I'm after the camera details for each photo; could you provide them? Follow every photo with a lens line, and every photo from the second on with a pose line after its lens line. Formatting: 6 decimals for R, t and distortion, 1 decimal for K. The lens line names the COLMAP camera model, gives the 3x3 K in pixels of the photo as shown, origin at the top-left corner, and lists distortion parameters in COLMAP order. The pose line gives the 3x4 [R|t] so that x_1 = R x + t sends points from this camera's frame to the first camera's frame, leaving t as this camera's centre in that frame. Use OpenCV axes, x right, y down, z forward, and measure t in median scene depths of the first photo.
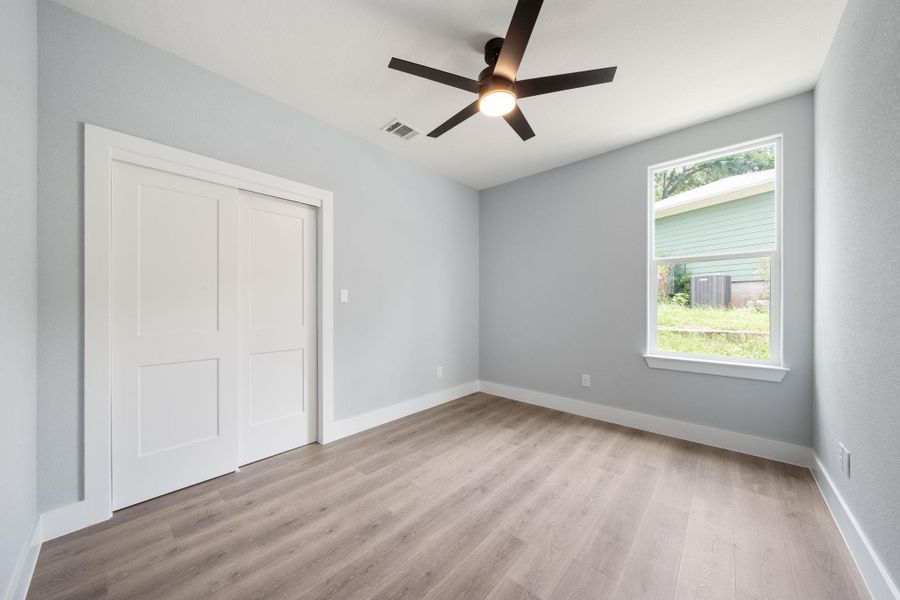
lens RADIAL K [[309.9, 0, 454.3], [0, 309.9, 302.0], [0, 0, 1]] dist [-0.000274, -0.000054]
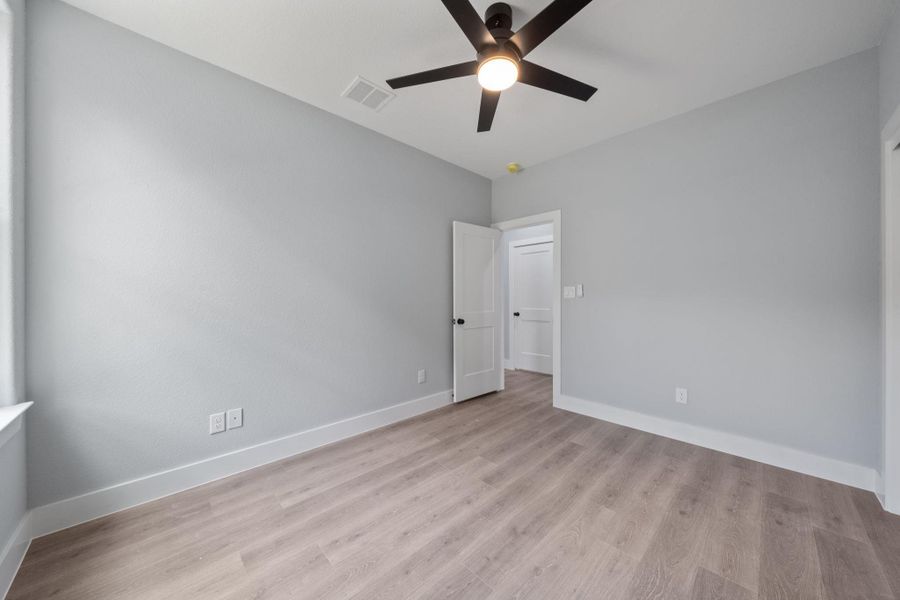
lens RADIAL K [[309.9, 0, 458.0], [0, 309.9, 301.9], [0, 0, 1]] dist [-0.000274, -0.000054]
pose [[-0.998123, -0.000097, 0.061240, 0.178425], [0.000141, 0.999992, 0.003883, 0.011477], [-0.061240, 0.003884, -0.998115, 1.689667]]
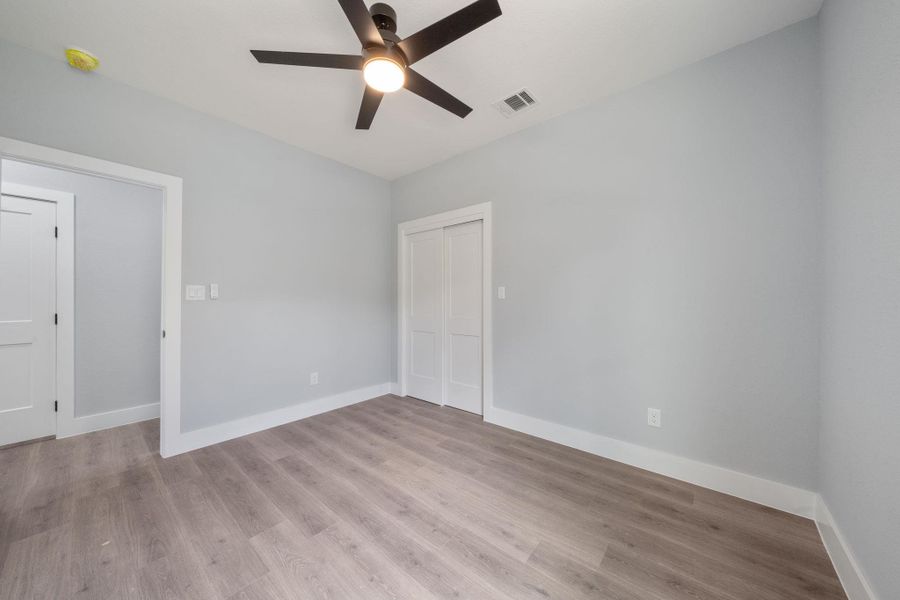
lens RADIAL K [[309.9, 0, 449.5], [0, 309.9, 297.7], [0, 0, 1]] dist [-0.000274, -0.000054]
pose [[0.023742, -0.008922, -0.999678, 0.917417], [0.007244, 0.999935, -0.008752, 0.006744], [0.999692, -0.007034, 0.023805, 1.043215]]
